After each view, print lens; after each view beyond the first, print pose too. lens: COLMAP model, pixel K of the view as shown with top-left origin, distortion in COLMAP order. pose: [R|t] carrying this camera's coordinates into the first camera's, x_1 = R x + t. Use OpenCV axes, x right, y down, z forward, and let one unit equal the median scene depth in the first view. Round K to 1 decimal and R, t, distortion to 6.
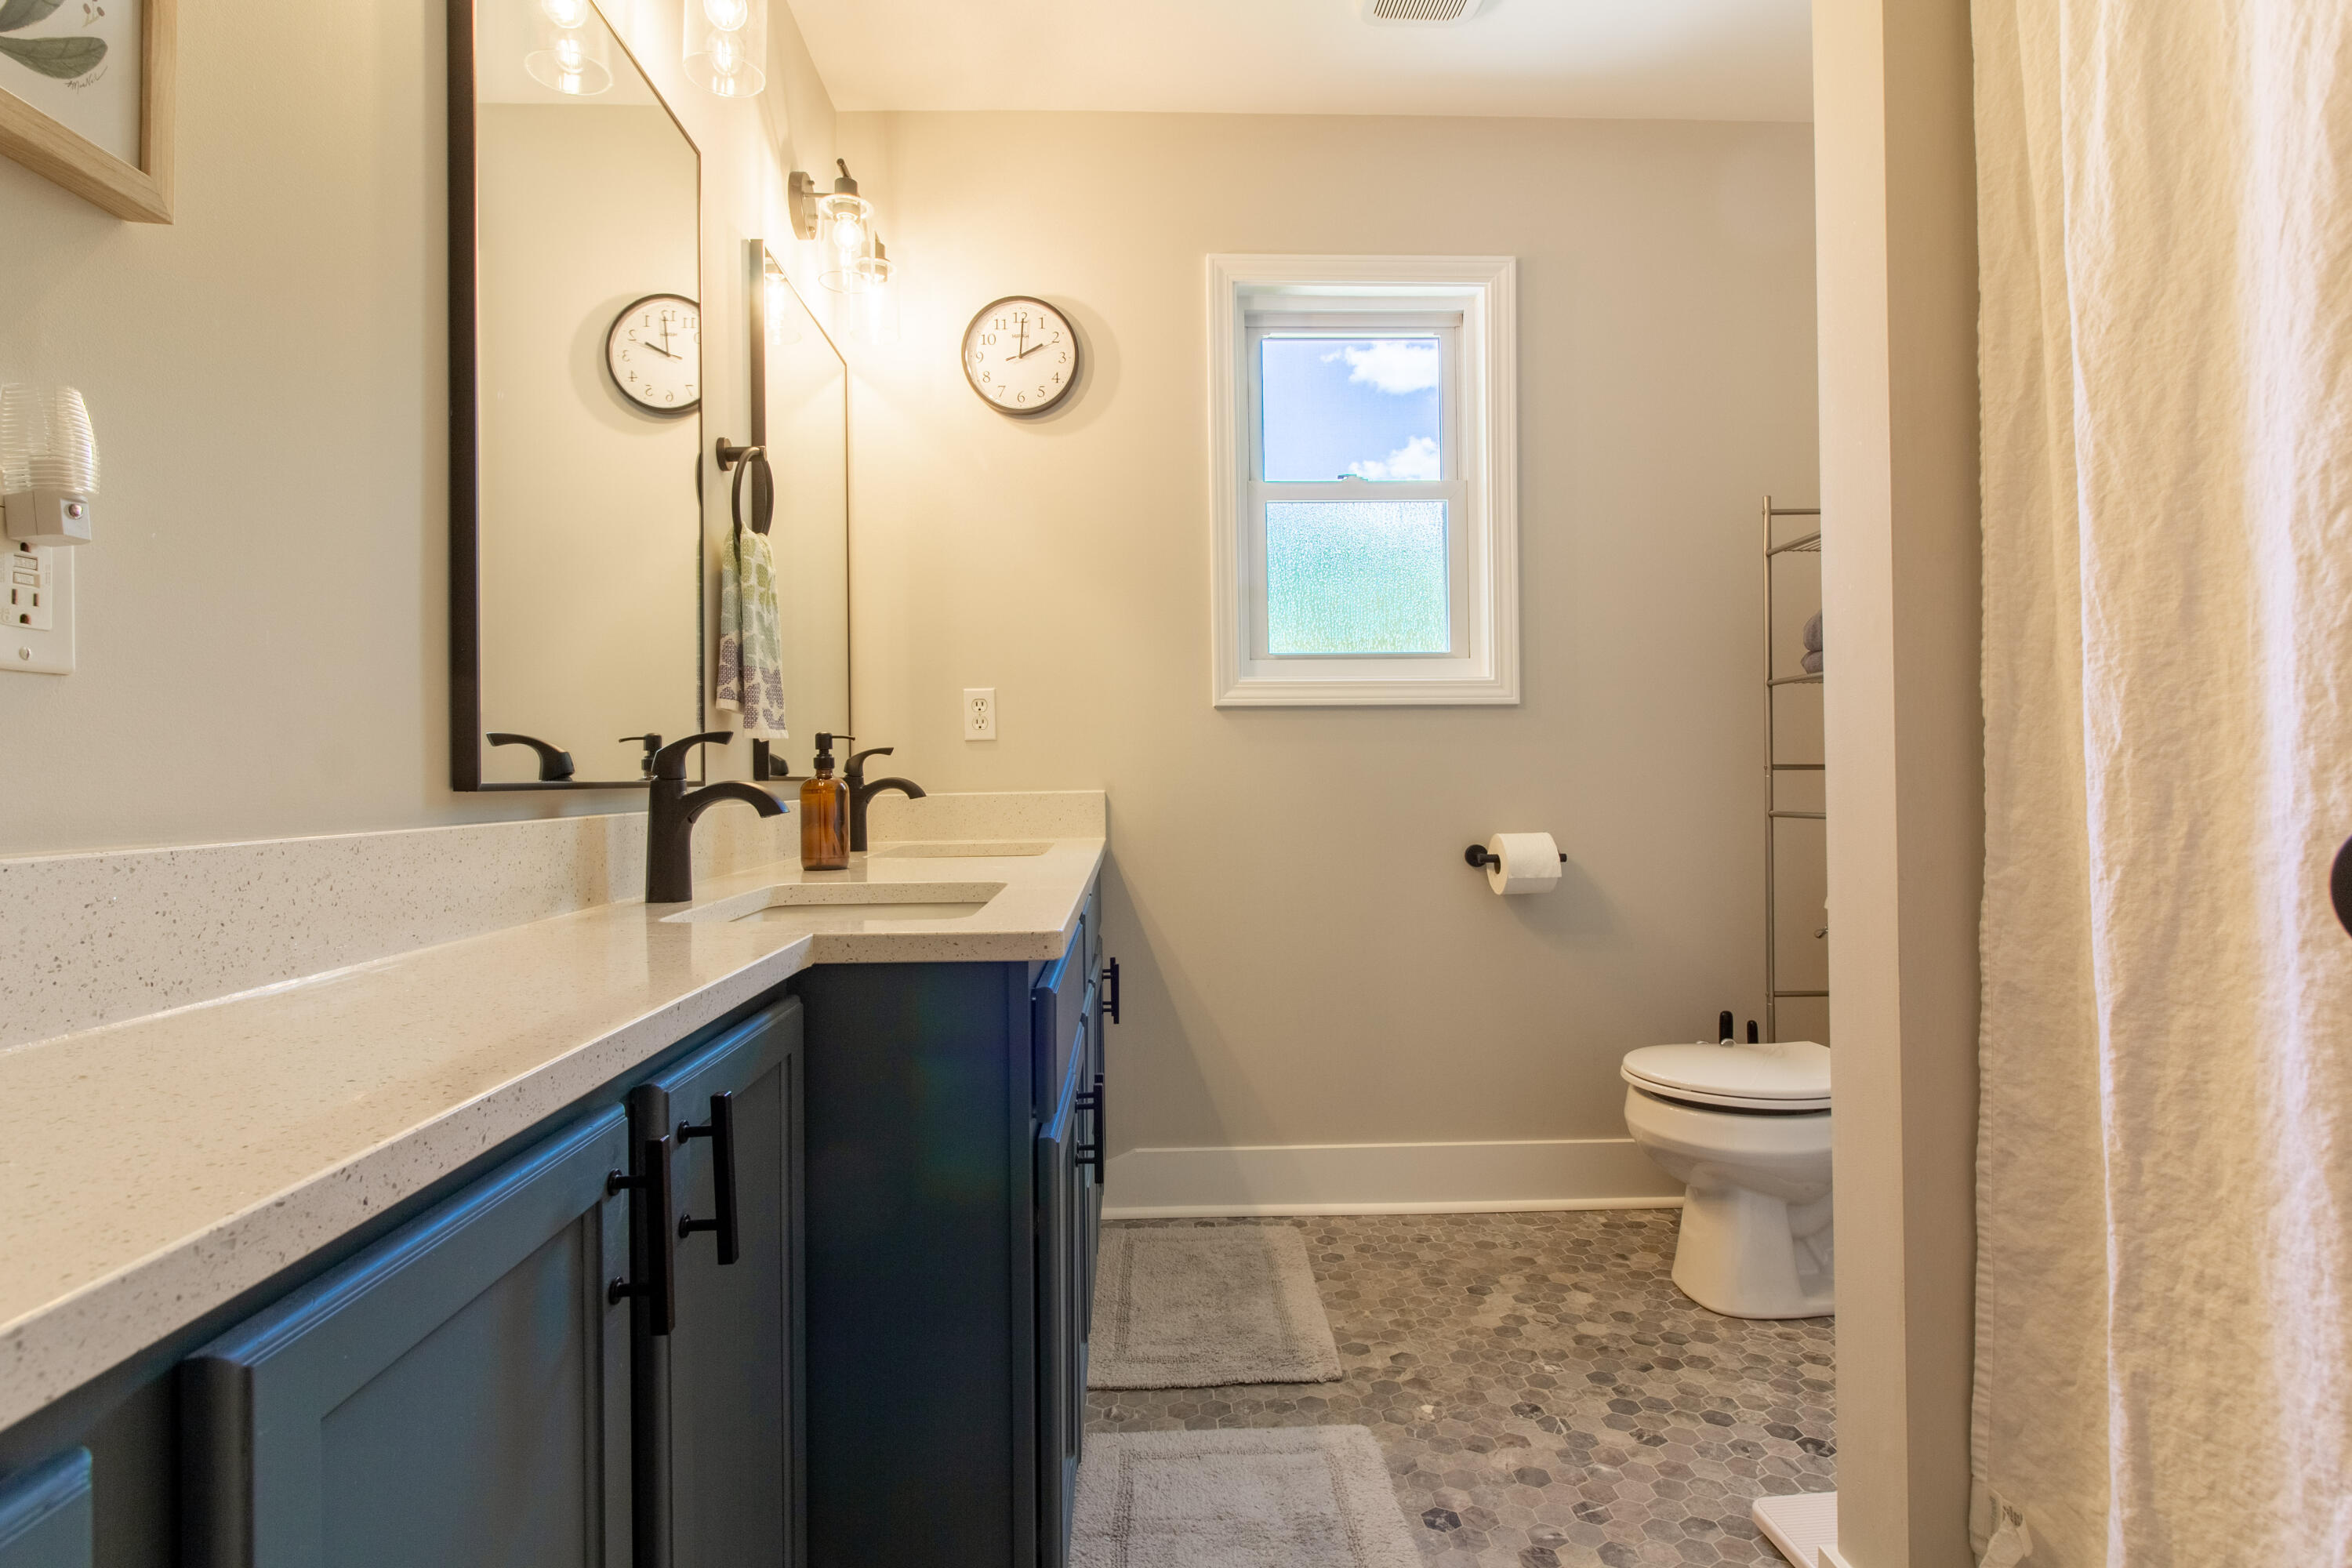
lens RADIAL K [[1218.9, 0, 1183.0], [0, 1218.9, 779.6], [0, 0, 1]] dist [-0.019655, -0.000395]
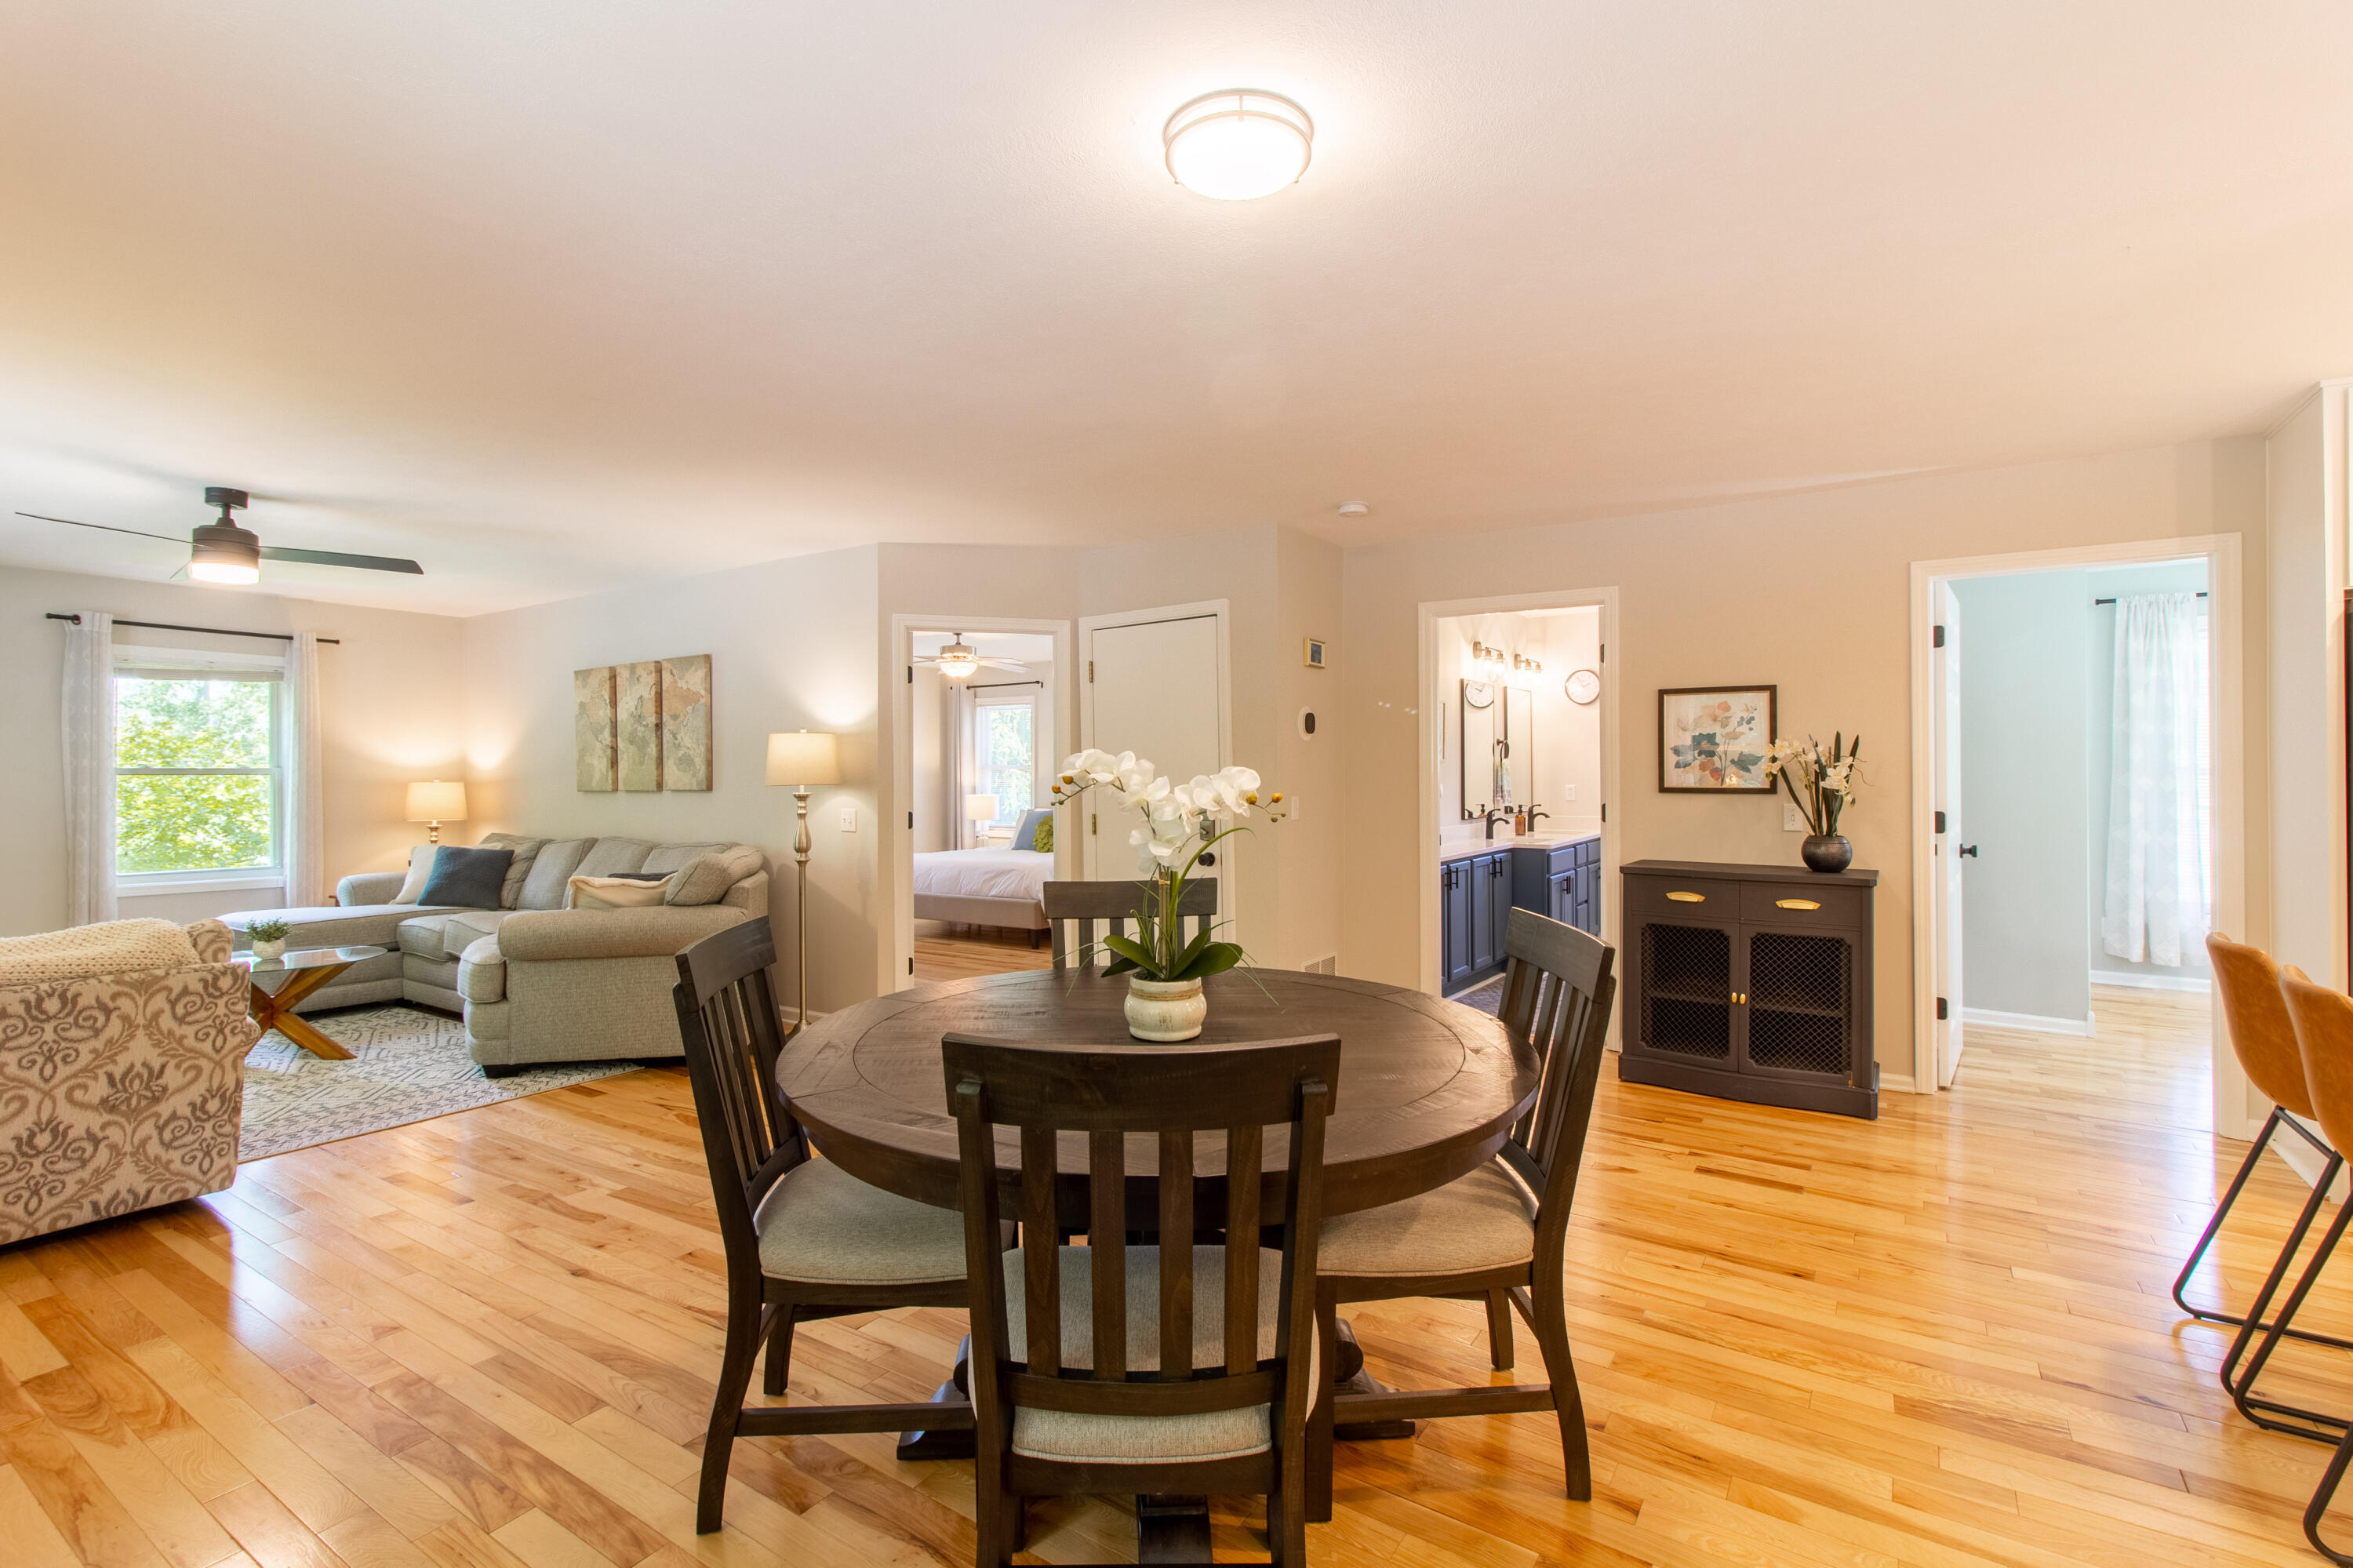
lens RADIAL K [[1080.7, 0, 1185.0], [0, 1080.7, 766.2], [0, 0, 1]] dist [0.004242, -0.000215]
pose [[0.811891, 0.004612, -0.583791, 1.337147], [-0.006805, 0.999976, -0.001563, -0.215877], [0.583769, 0.005242, 0.811903, -3.848202]]
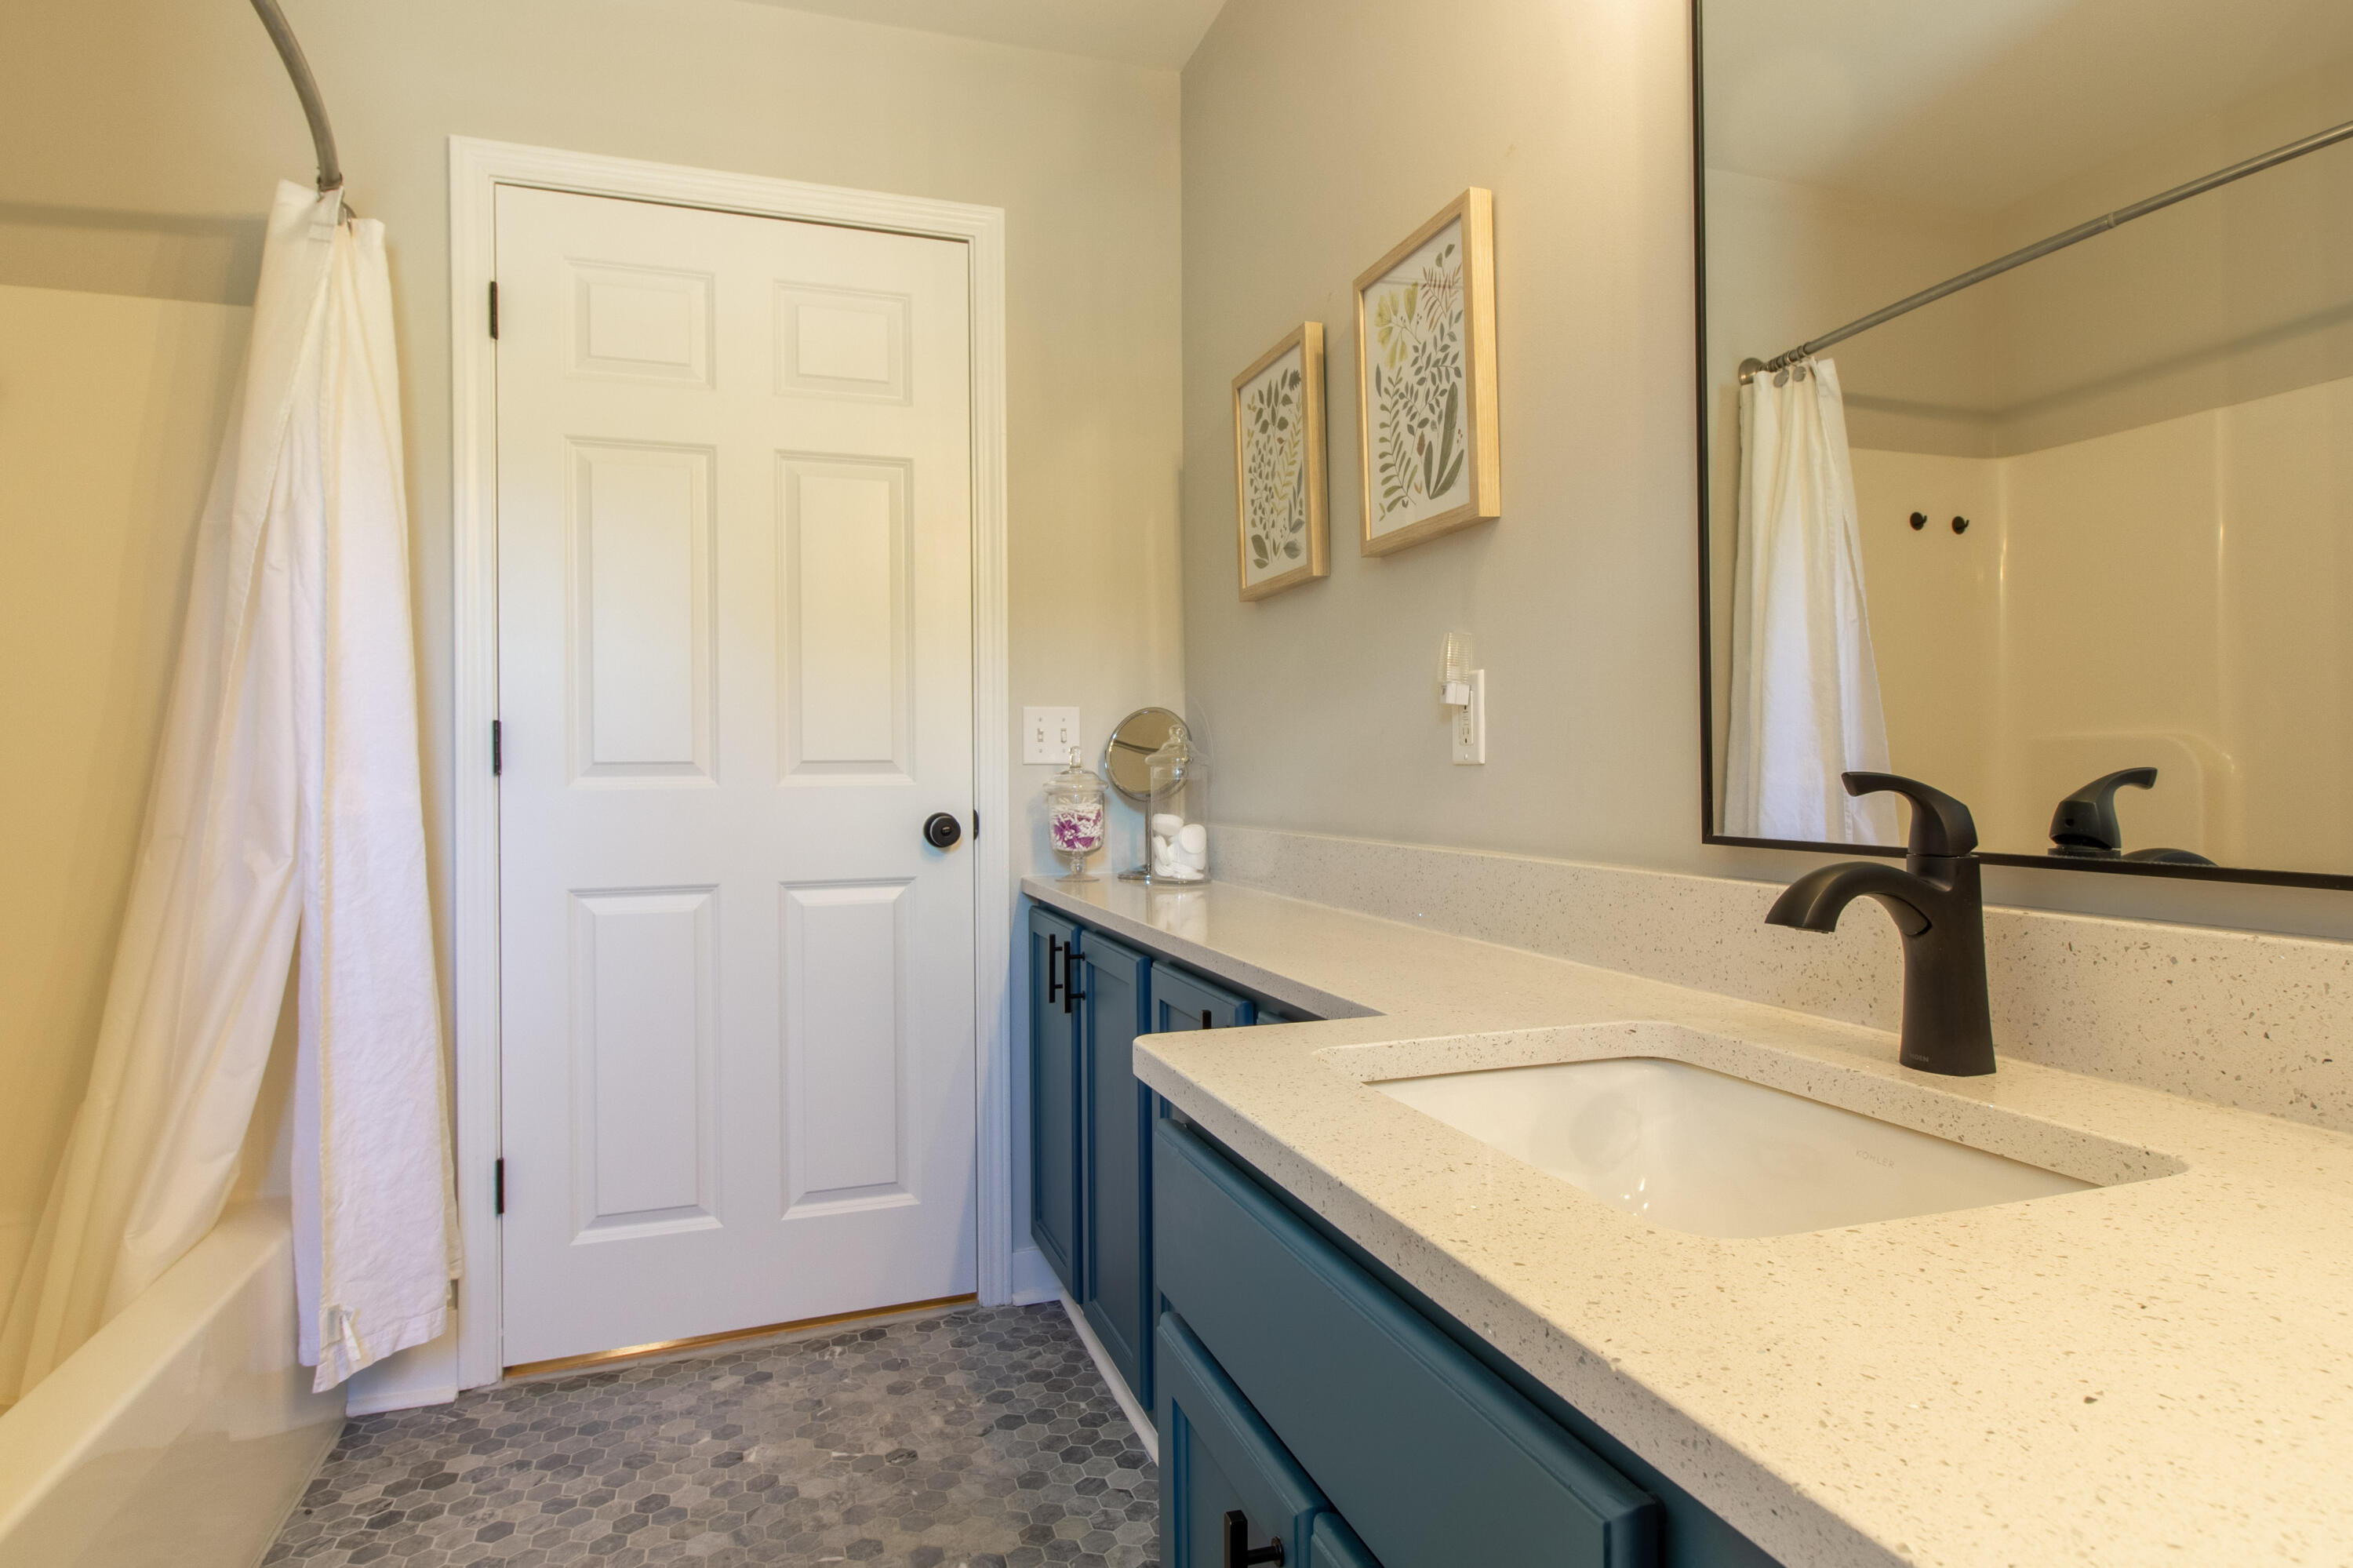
lens RADIAL K [[1219.5, 0, 1183.5], [0, 1219.5, 779.6], [0, 0, 1]] dist [-0.019655, -0.000395]
pose [[-0.972328, 0.017014, -0.232998, 0.025364], [0.018755, 0.999810, -0.005257, -0.038489], [0.232864, -0.009481, -0.972463, 1.826409]]
